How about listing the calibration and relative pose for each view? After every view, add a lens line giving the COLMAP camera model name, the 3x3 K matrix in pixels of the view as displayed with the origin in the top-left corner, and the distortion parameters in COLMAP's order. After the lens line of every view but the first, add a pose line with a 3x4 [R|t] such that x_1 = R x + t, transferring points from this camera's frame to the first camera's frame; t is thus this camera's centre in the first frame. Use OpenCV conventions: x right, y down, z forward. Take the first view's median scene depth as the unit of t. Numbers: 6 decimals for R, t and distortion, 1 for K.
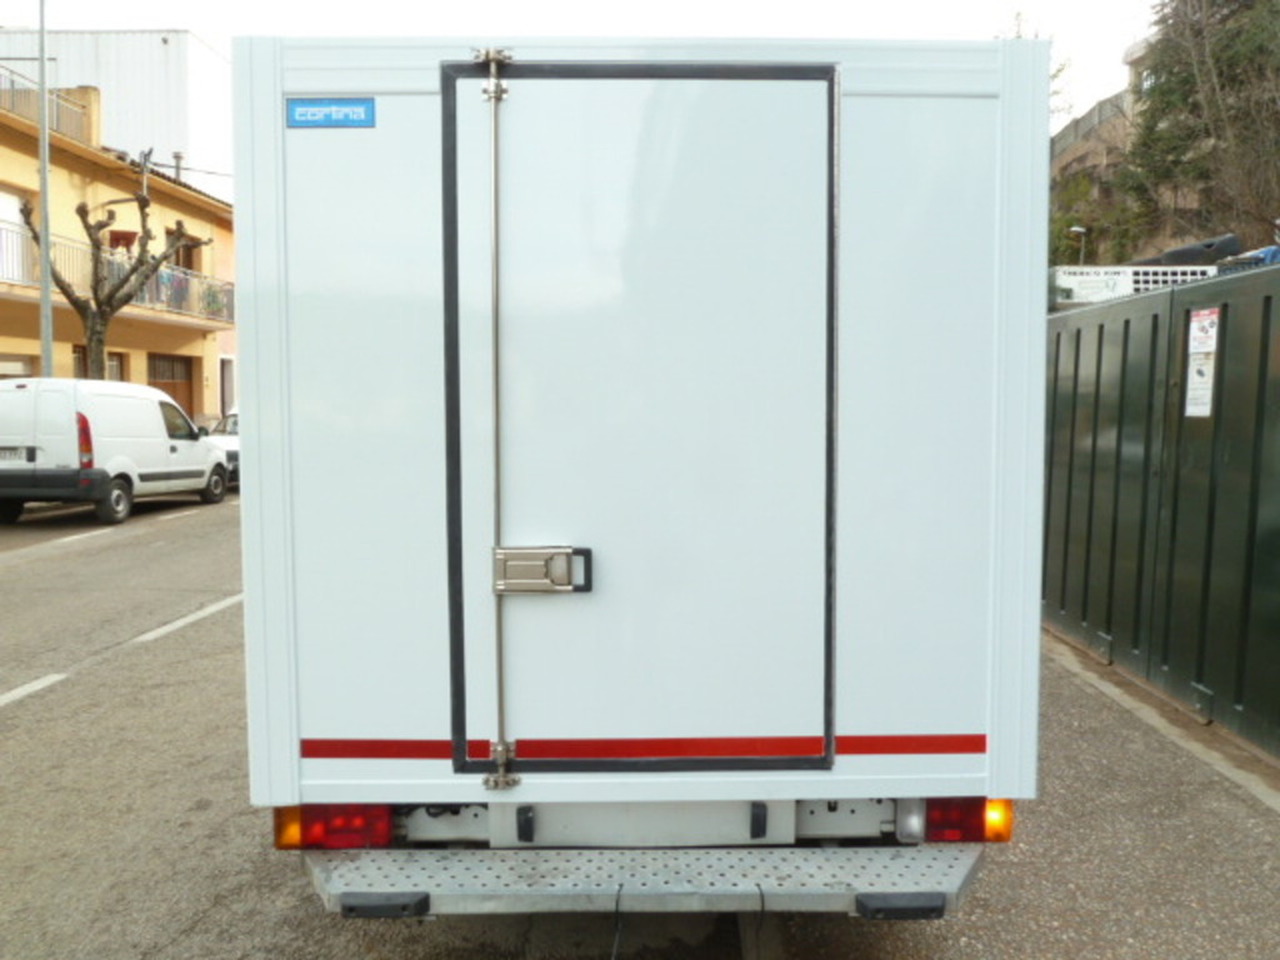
lens RADIAL K [[957.7, 0, 640.0], [0, 957.7, 480.0], [0, 0, 1]] dist [-0.036301, 0.002138]
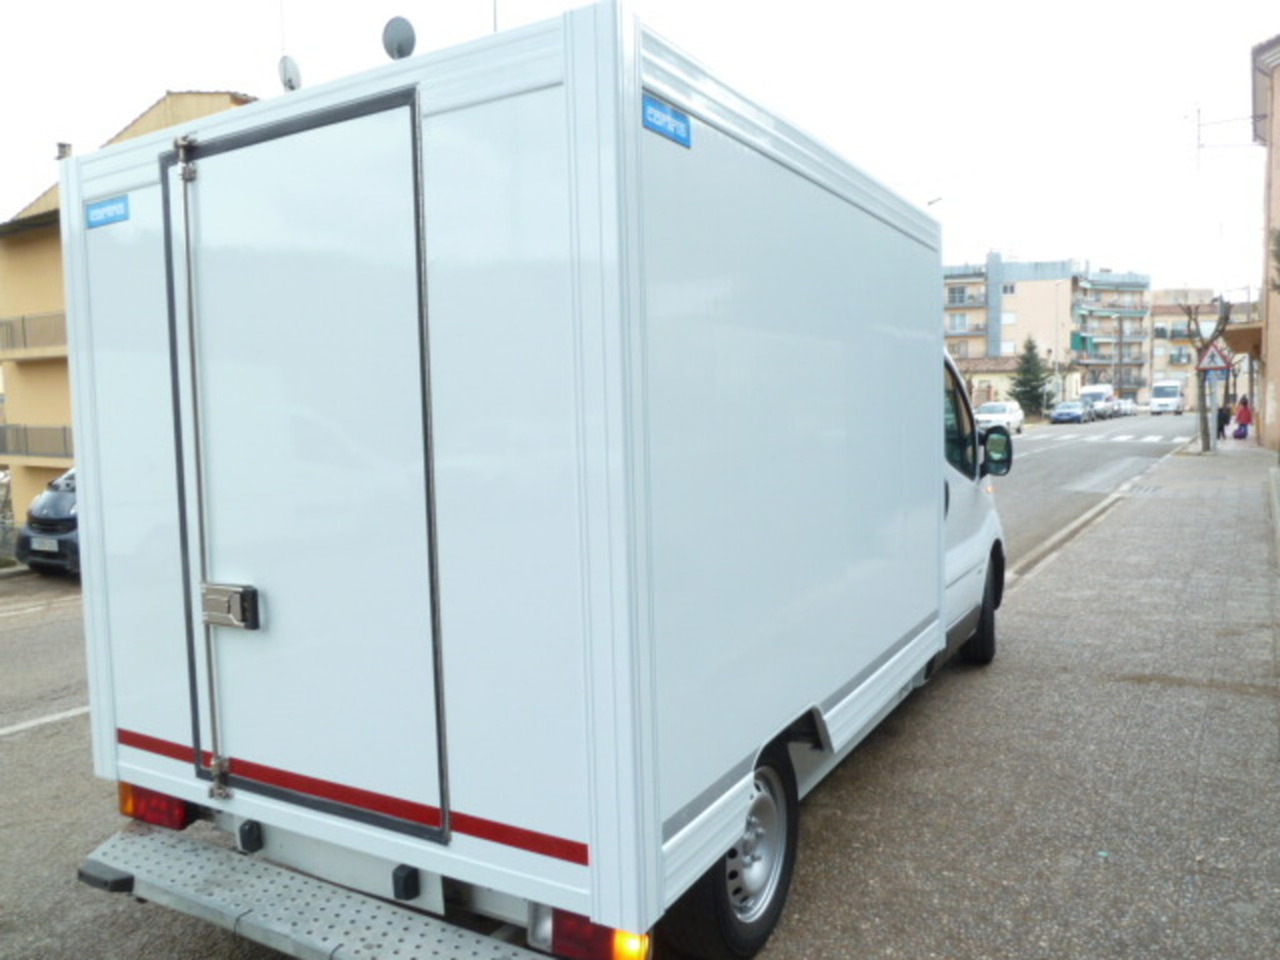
lens RADIAL K [[957.7, 0, 640.0], [0, 957.7, 480.0], [0, 0, 1]] dist [-0.036301, 0.002138]
pose [[0.859412, 0.012777, -0.511124, 0.840880], [-0.009423, 0.999914, 0.009151, -0.062783], [0.511197, -0.003048, 0.859458, 0.306800]]
